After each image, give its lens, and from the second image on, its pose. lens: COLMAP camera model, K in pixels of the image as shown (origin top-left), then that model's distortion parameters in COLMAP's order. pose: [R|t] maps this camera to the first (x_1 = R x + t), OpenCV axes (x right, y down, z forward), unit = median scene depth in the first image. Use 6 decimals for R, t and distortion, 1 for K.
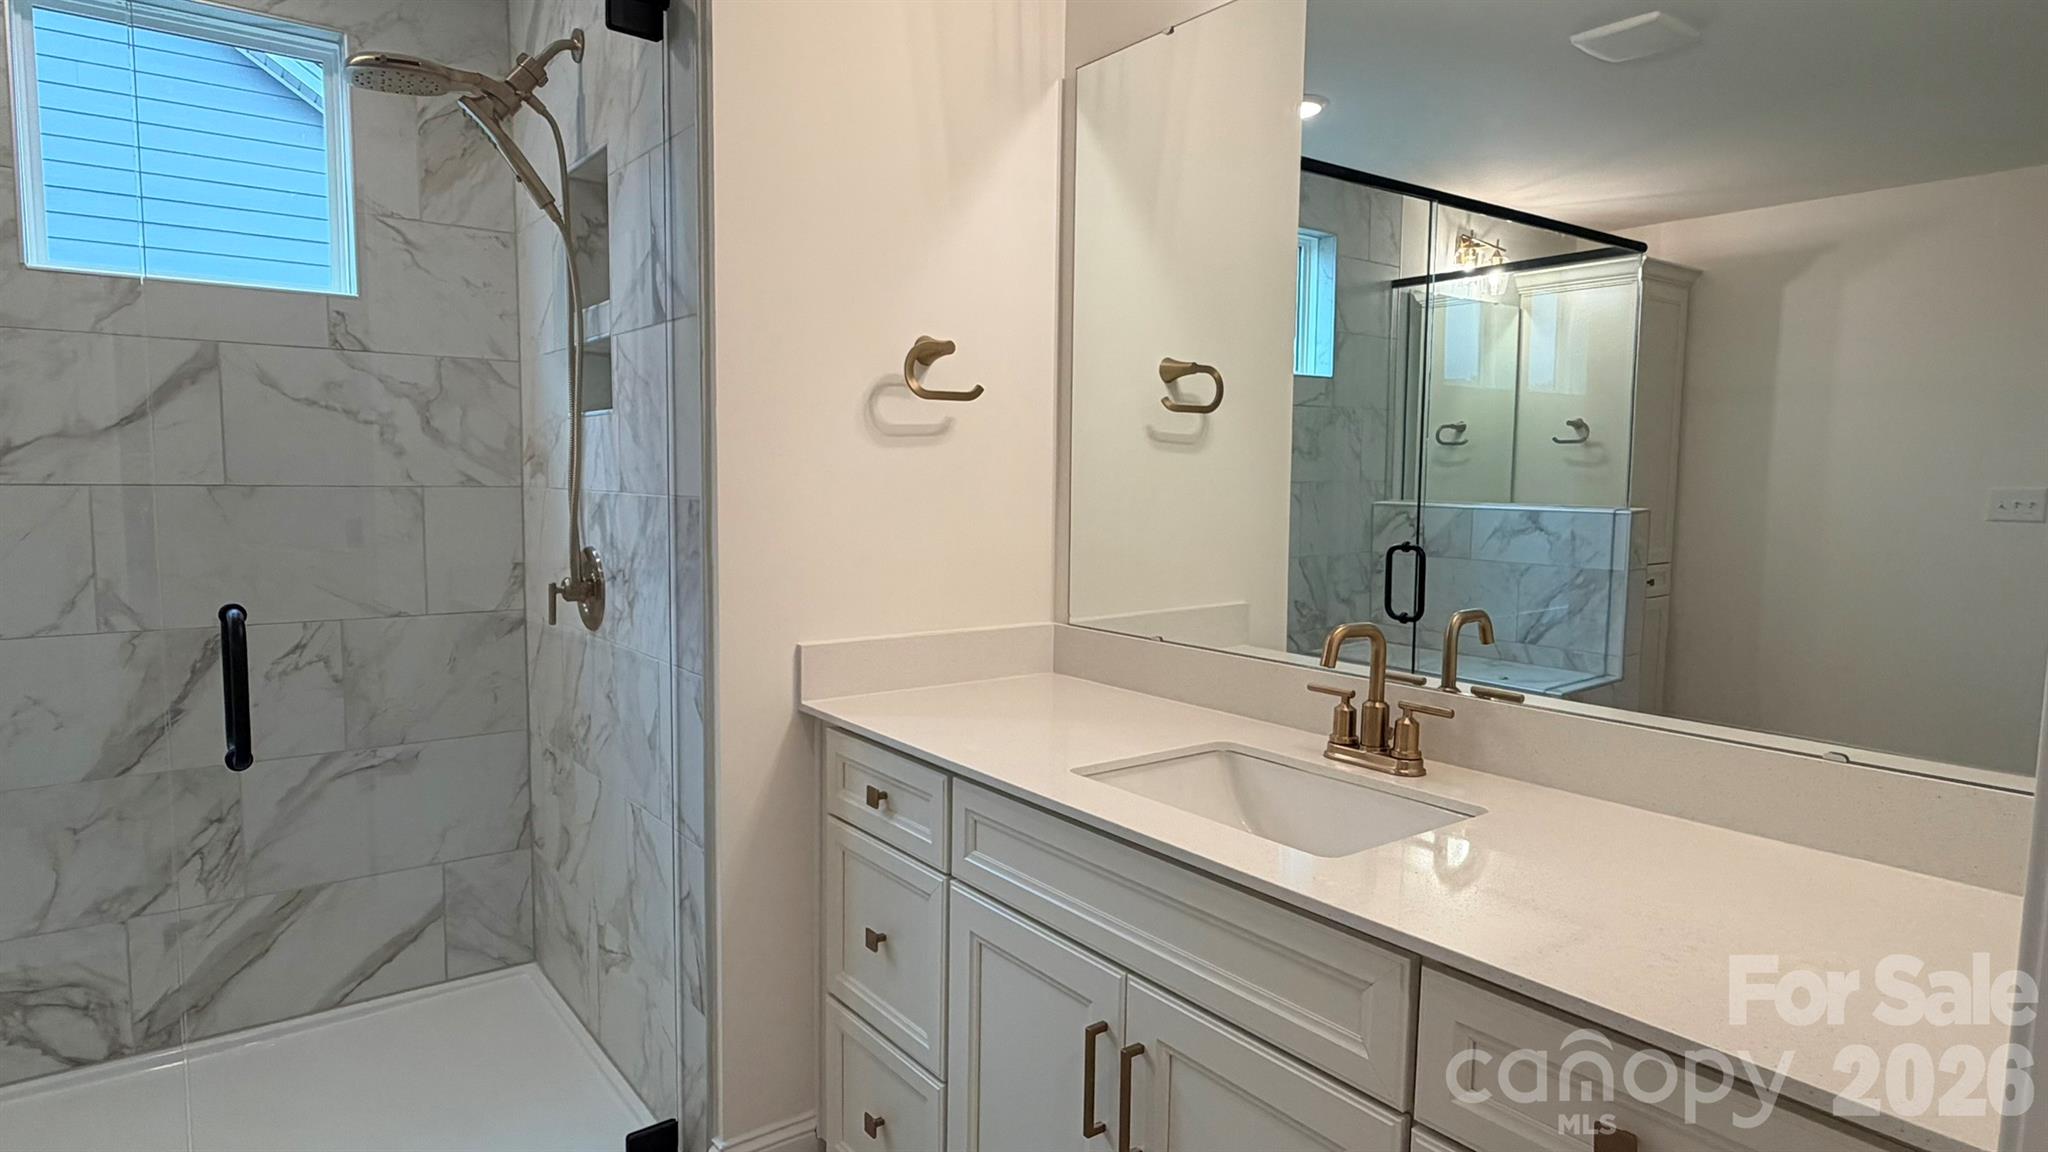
lens RADIAL K [[1151.3, 0, 1019.2], [0, 1151.3, 583.7], [0, 0, 1]] dist [-0.003364, 0.004292]
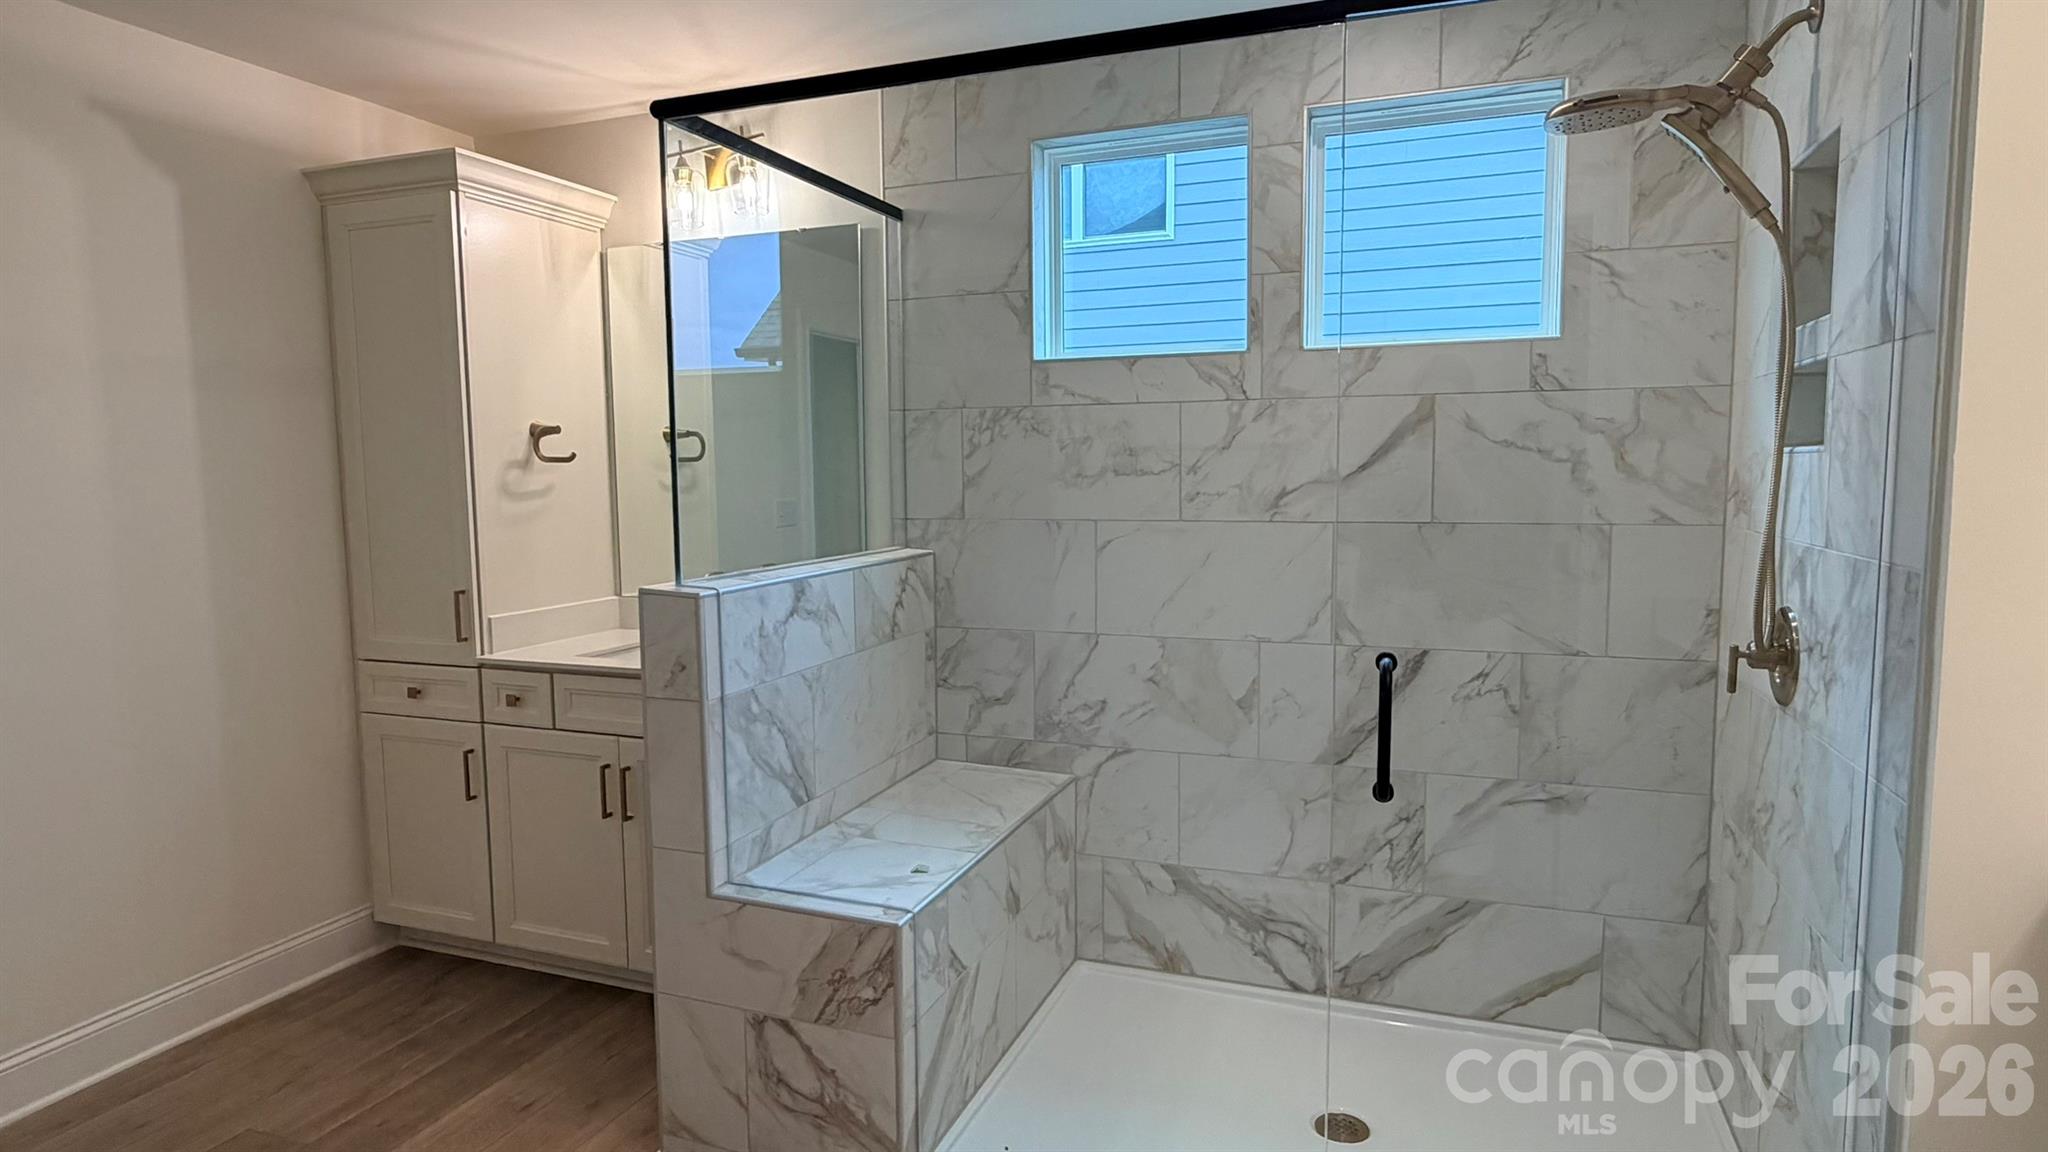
lens RADIAL K [[1151.3, 0, 1005.7], [0, 1151.3, 574.0], [0, 0, 1]] dist [-0.003364, 0.004292]
pose [[0.525872, 0.060764, -0.848390, 0.039521], [-0.062154, 0.997524, 0.032920, -0.047834], [0.848290, 0.035419, 0.528347, 0.066833]]
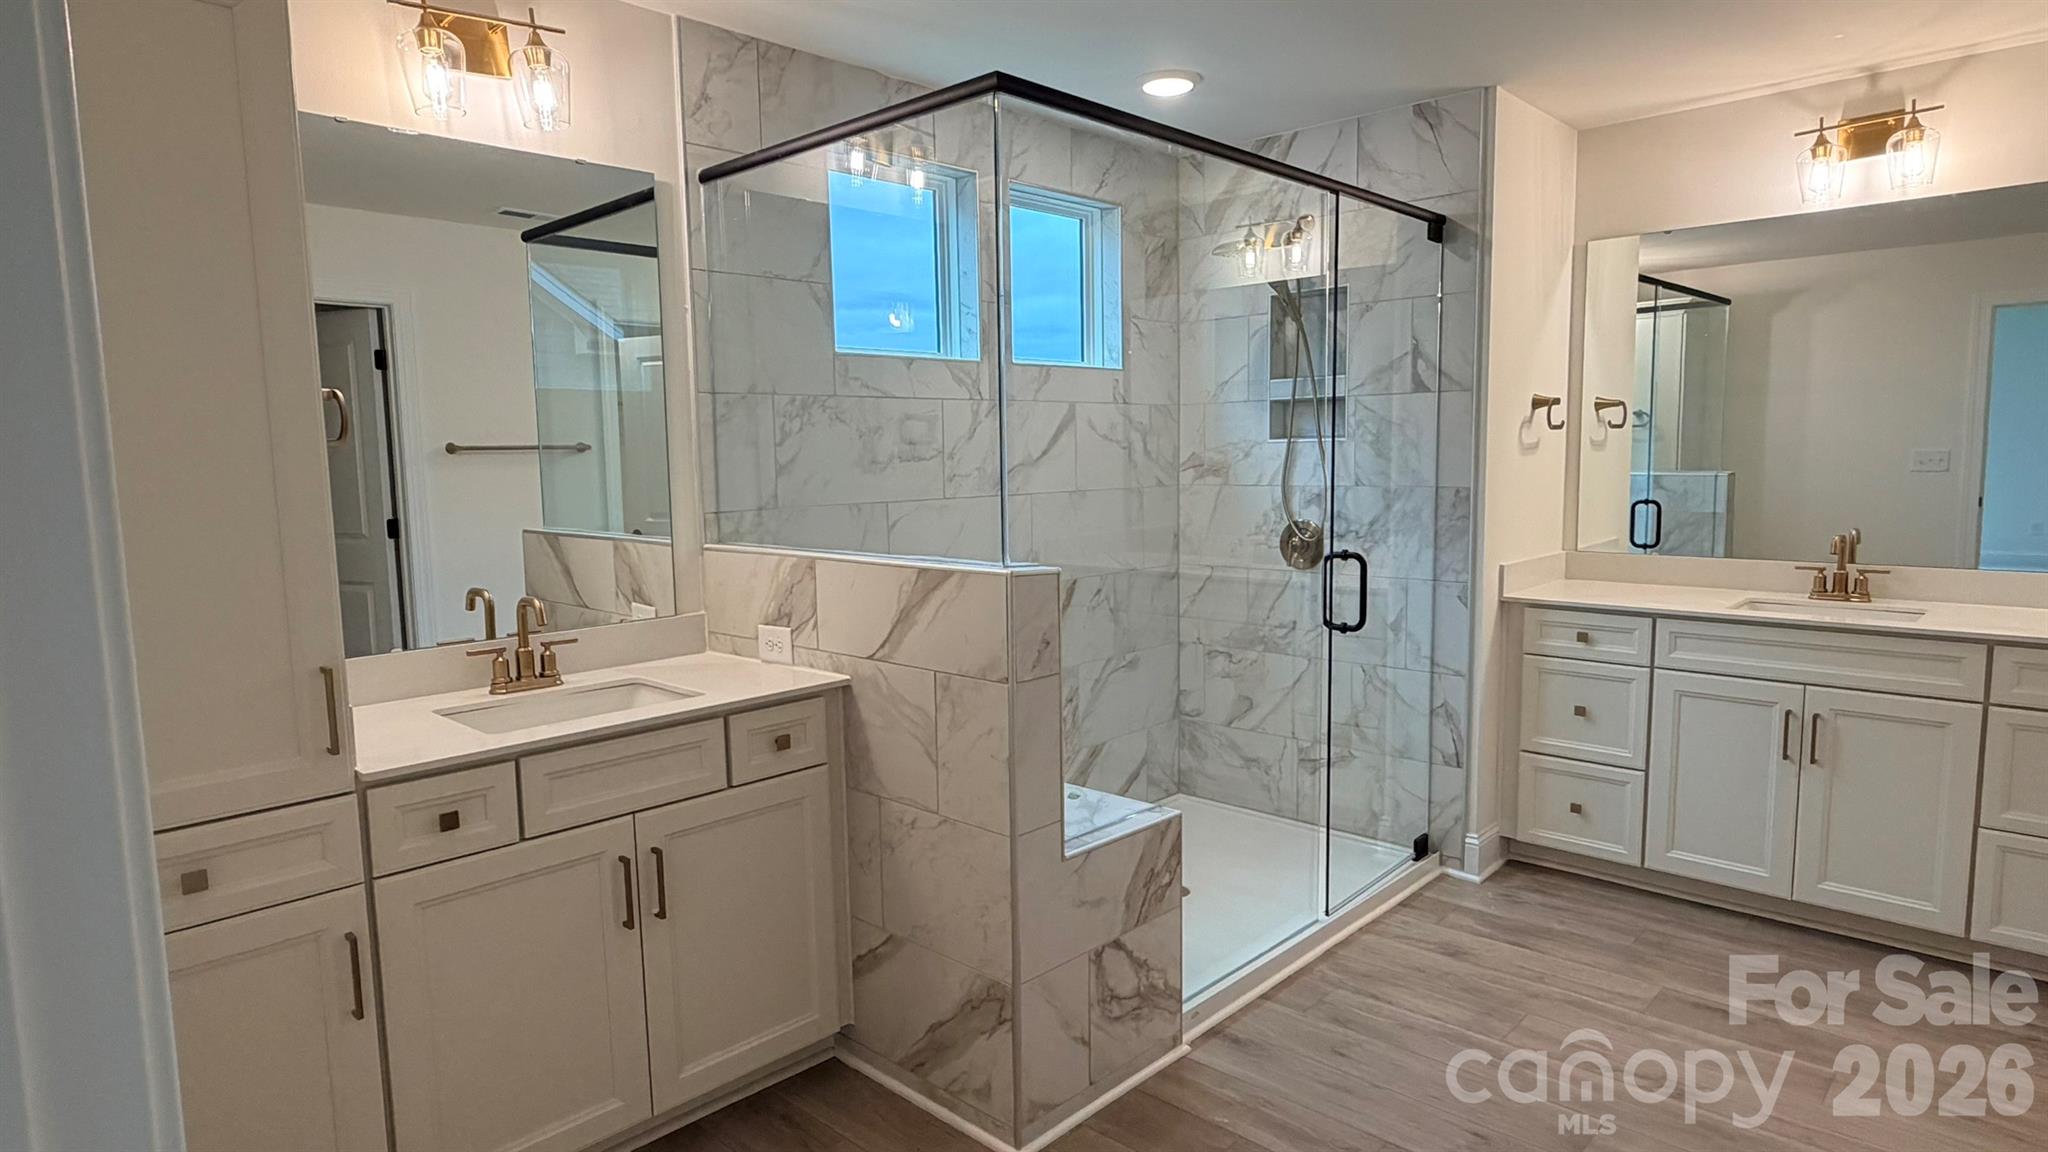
lens RADIAL K [[1151.3, 0, 1024.8], [0, 1151.3, 576.8], [0, 0, 1]] dist [-0.003364, 0.004292]
pose [[0.985076, -0.050725, 0.164473, -1.043267], [0.048148, 0.998647, 0.019623, -0.000690], [-0.165246, -0.011412, 0.986186, -0.584317]]
